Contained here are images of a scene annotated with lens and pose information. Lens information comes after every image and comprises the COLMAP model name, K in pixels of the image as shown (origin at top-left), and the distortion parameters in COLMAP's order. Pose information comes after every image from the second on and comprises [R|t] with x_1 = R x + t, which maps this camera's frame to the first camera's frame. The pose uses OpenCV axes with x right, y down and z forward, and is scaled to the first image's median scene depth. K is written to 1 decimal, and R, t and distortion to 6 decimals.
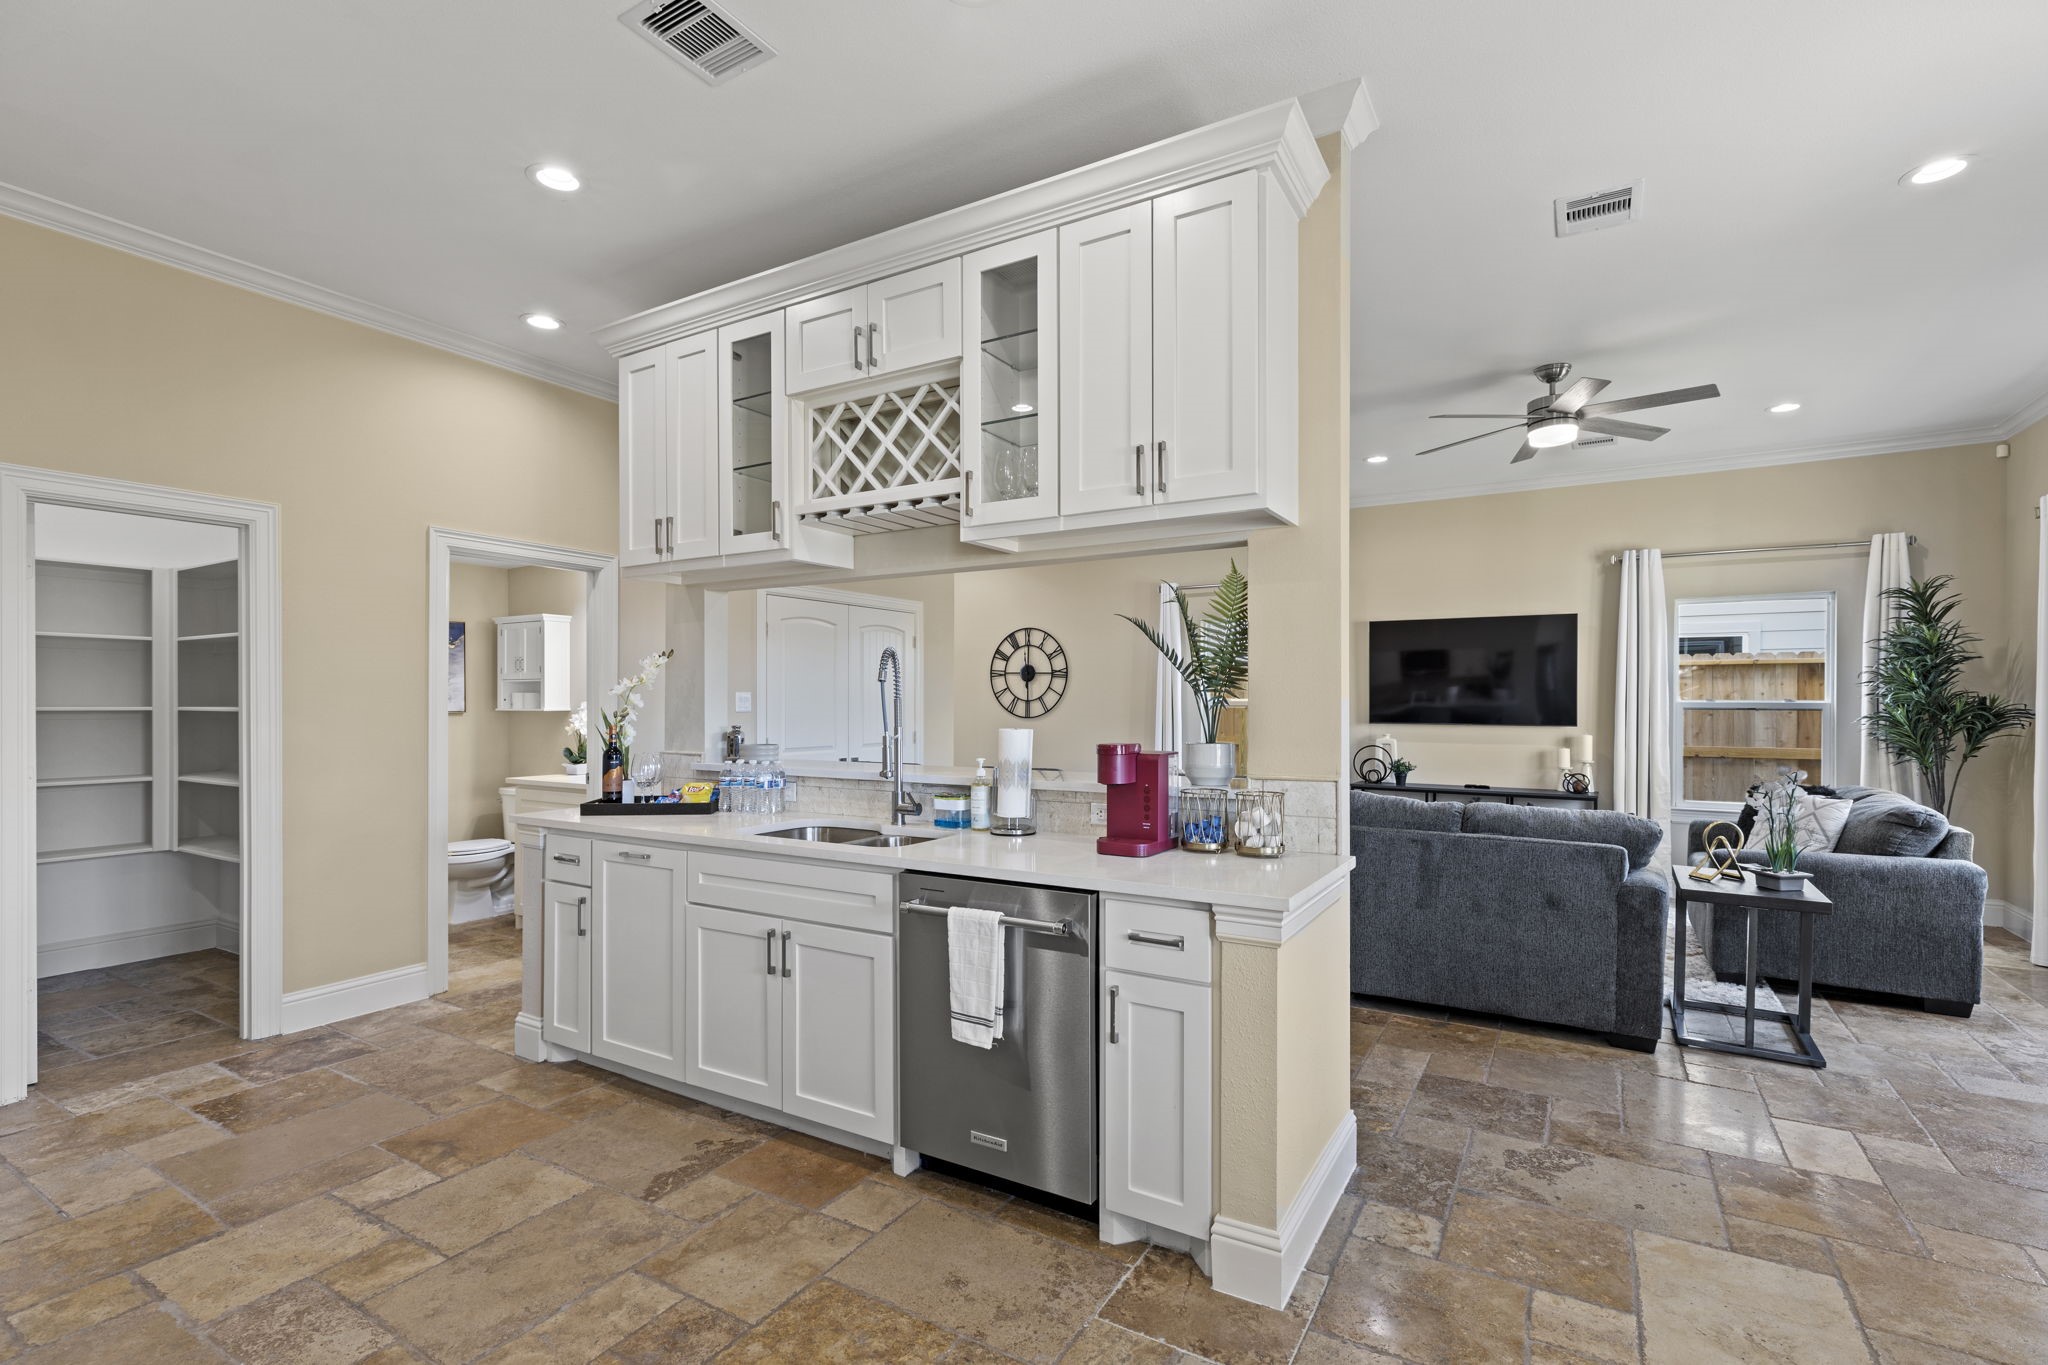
lens RADIAL K [[933.9, 0, 1019.2], [0, 933.9, 702.3], [0, 0, 1]] dist [0.003388, 0.000506]
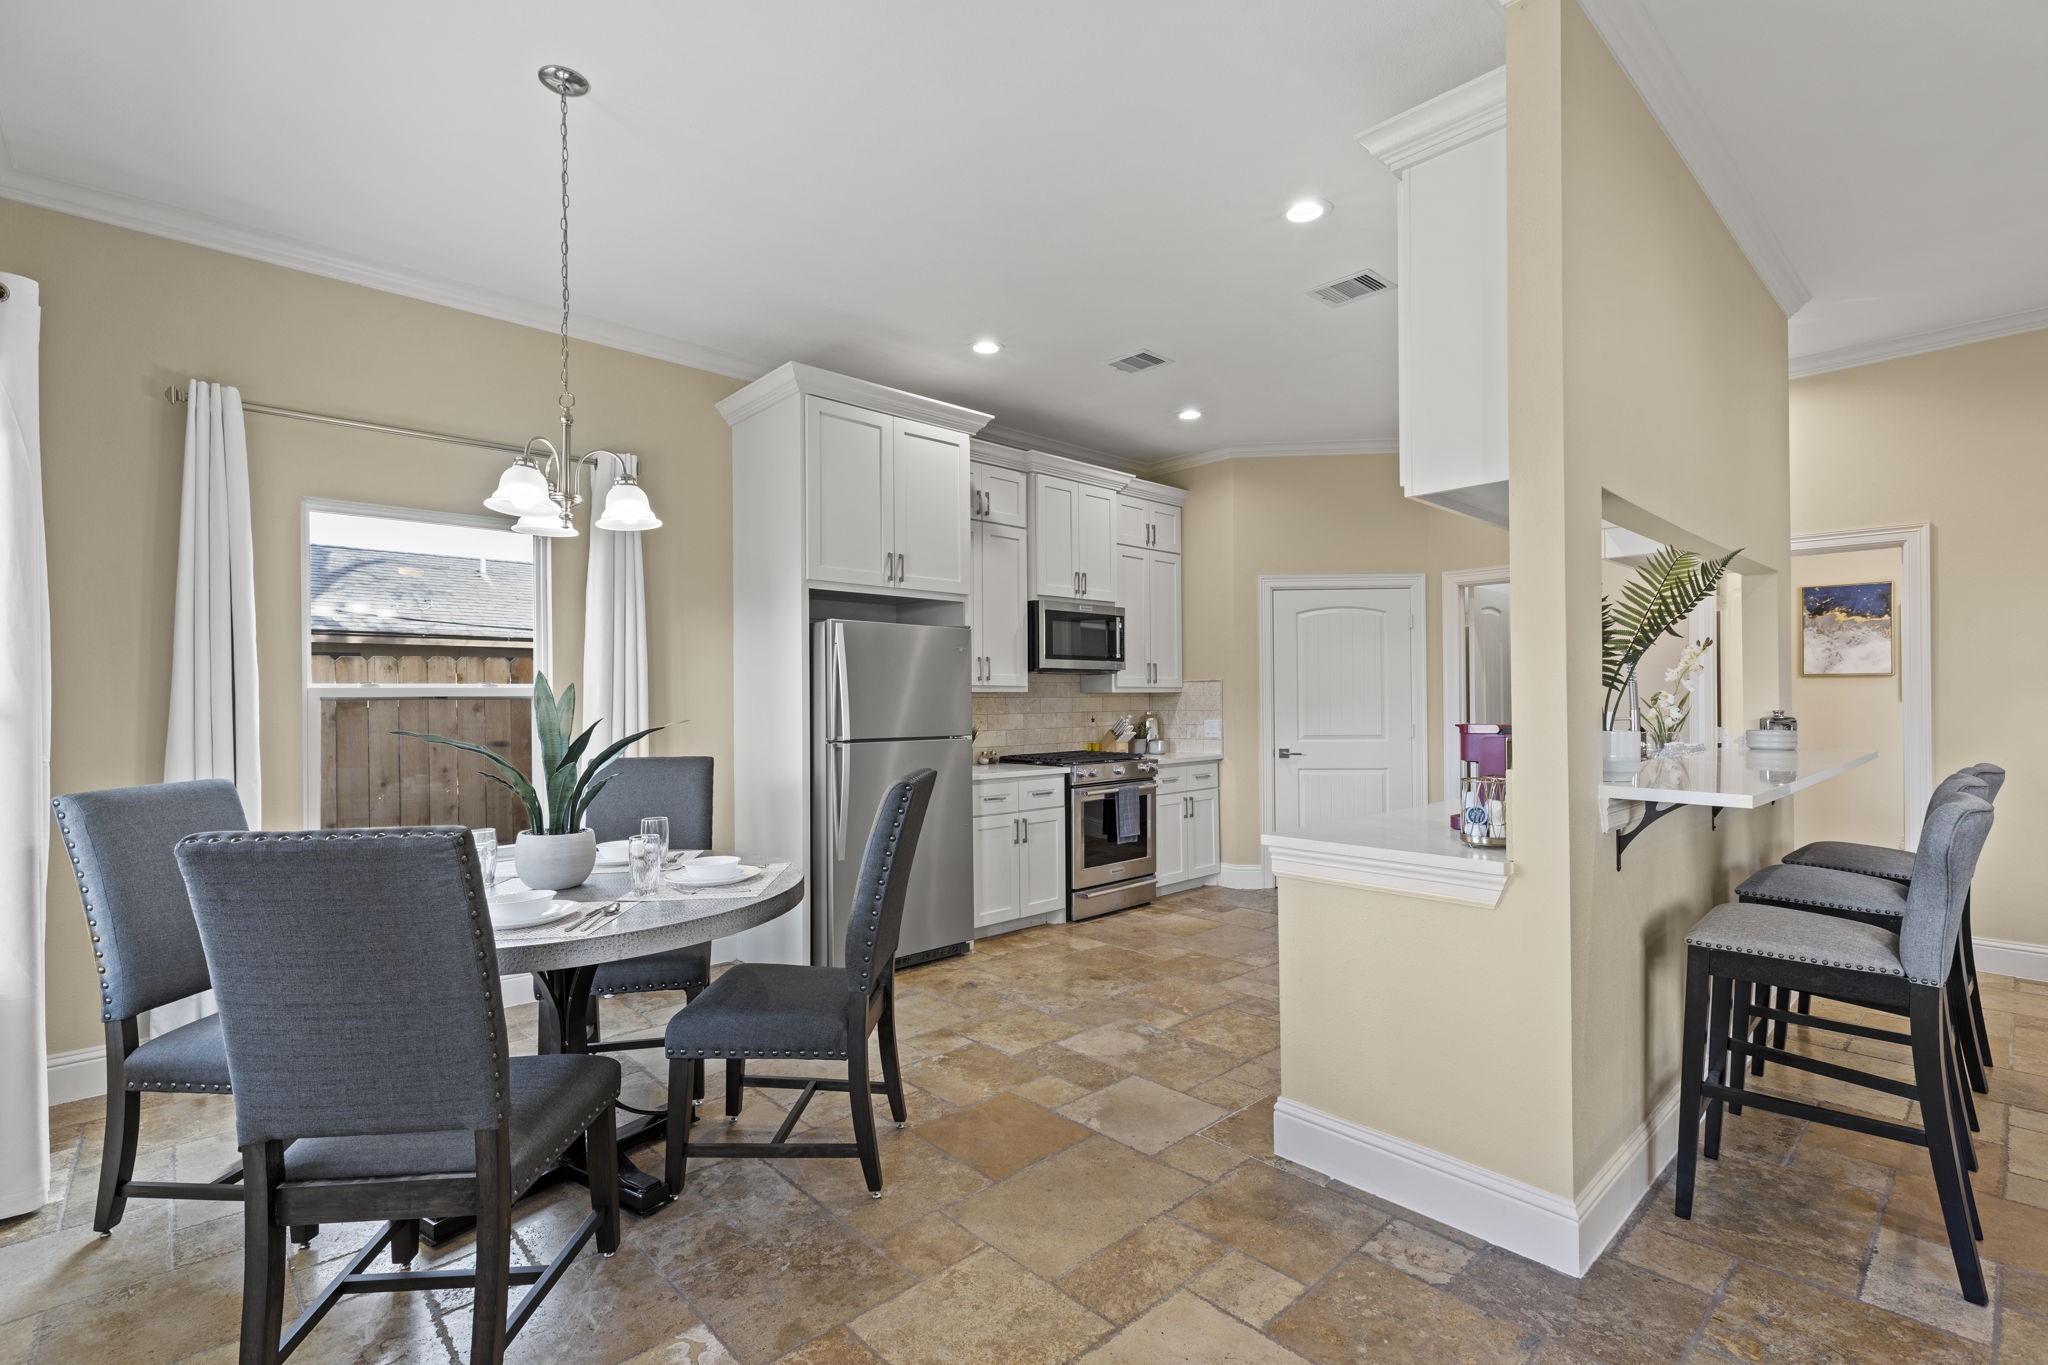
lens RADIAL K [[926.0, 0, 1026.1], [0, 926.0, 696.1], [0, 0, 1]] dist [0.001661, 0.000139]
pose [[-0.273613, -0.002248, -0.961837, 0.790756], [0.006261, 0.999972, -0.004118, 0.010198], [0.961819, -0.007149, -0.273592, 0.503951]]
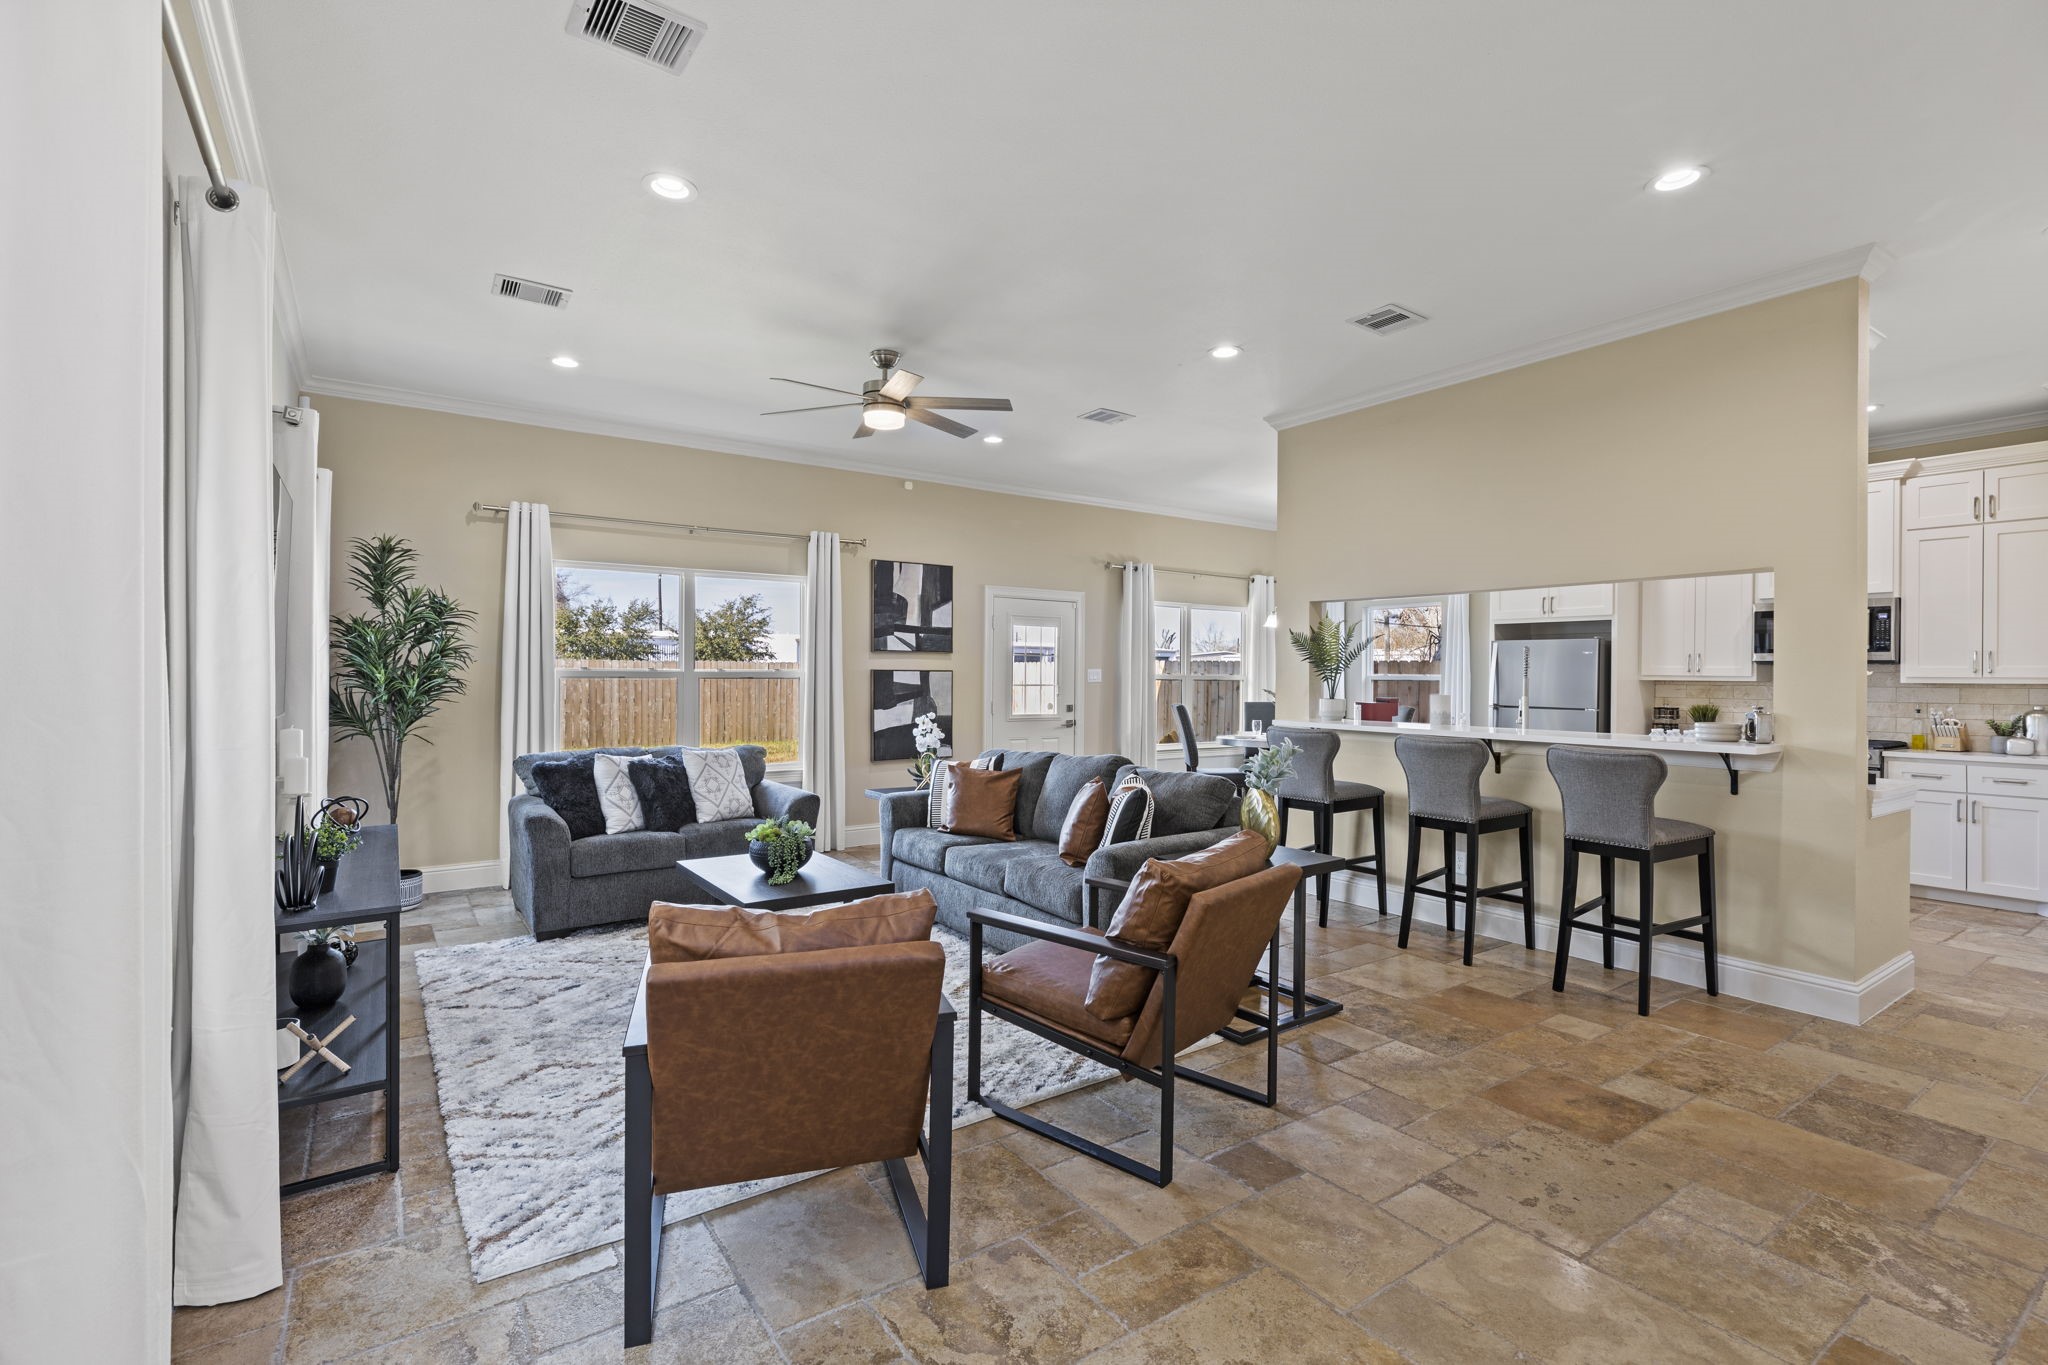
lens RADIAL K [[928.5, 0, 1024.7], [0, 928.5, 678.5], [0, 0, 1]] dist [0.002759, 0.000443]
pose [[-0.914890, -0.009783, 0.403584, 0.002396], [-0.009015, 0.999952, 0.003804, -0.000941], [-0.403602, -0.000158, -0.914935, 2.114827]]
